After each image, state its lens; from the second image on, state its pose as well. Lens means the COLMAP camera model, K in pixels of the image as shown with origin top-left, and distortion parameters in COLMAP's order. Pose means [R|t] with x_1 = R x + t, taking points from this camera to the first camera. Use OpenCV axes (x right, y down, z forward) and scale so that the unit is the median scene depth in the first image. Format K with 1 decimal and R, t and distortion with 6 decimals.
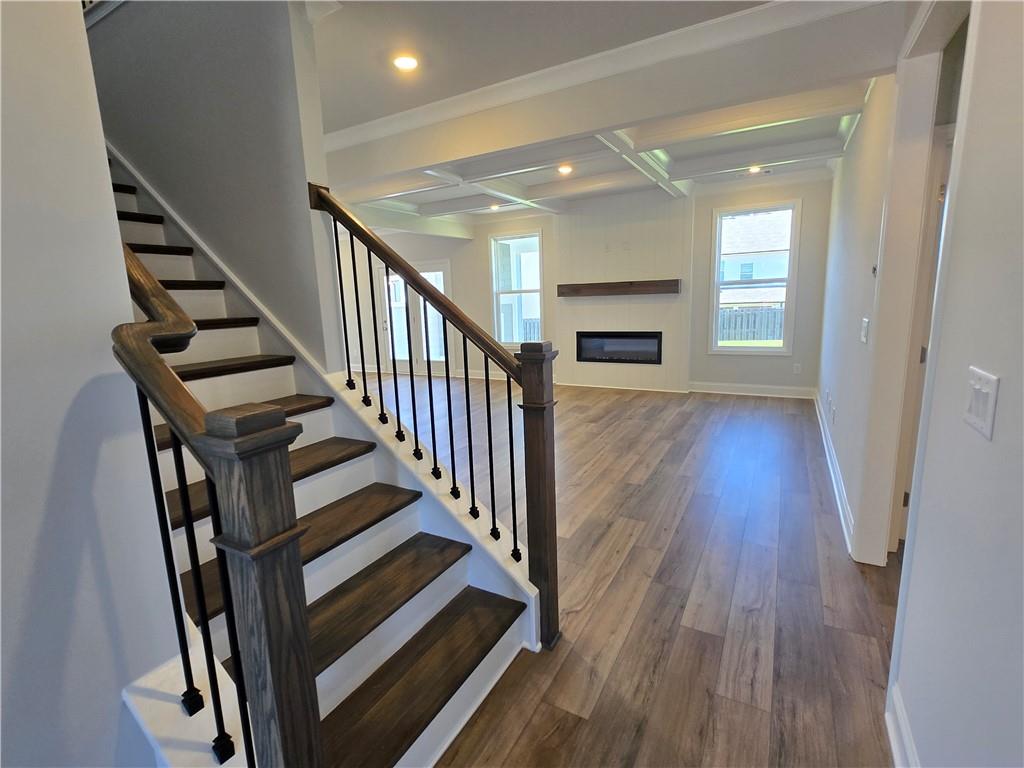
lens RADIAL K [[516.7, 0, 512.0], [0, 516.7, 384.0], [0, 0, 1]] dist [-0.001112, -0.000559]
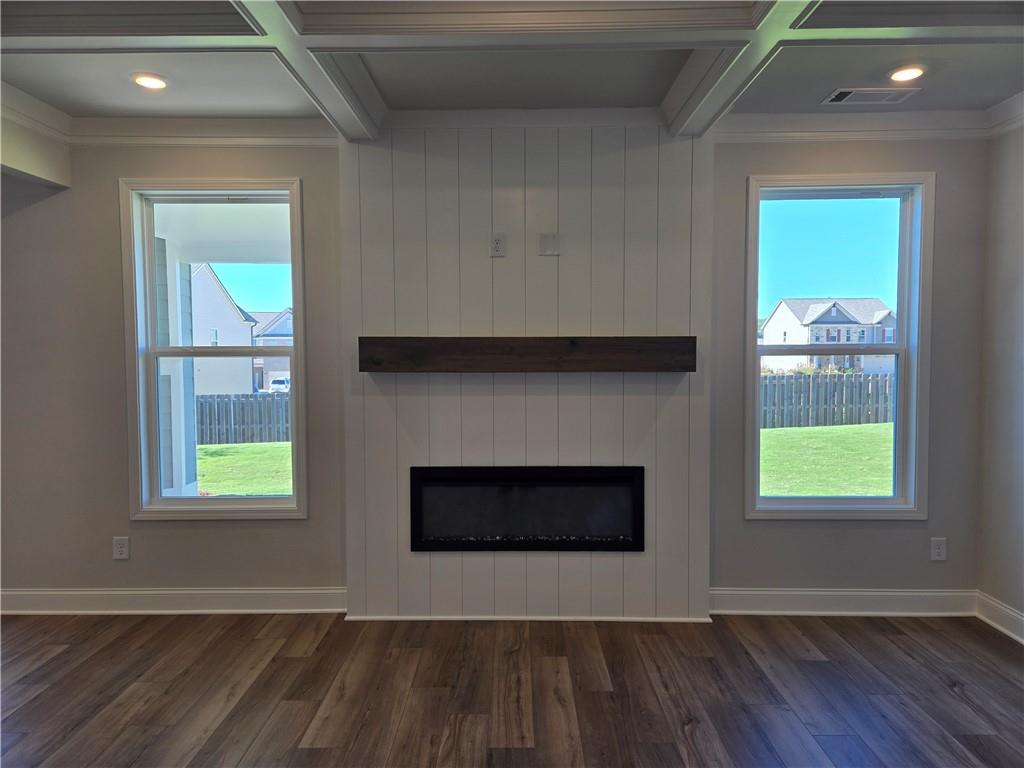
lens RADIAL K [[709.5, 0, 512.0], [0, 709.5, 384.0], [0, 0, 1]] dist [0.058498, -0.000796]
pose [[0.872519, 0.010841, 0.488460, -0.058166], [0.052893, 0.991782, -0.116493, -0.101126], [-0.485709, 0.127478, 0.864775, 0.544918]]
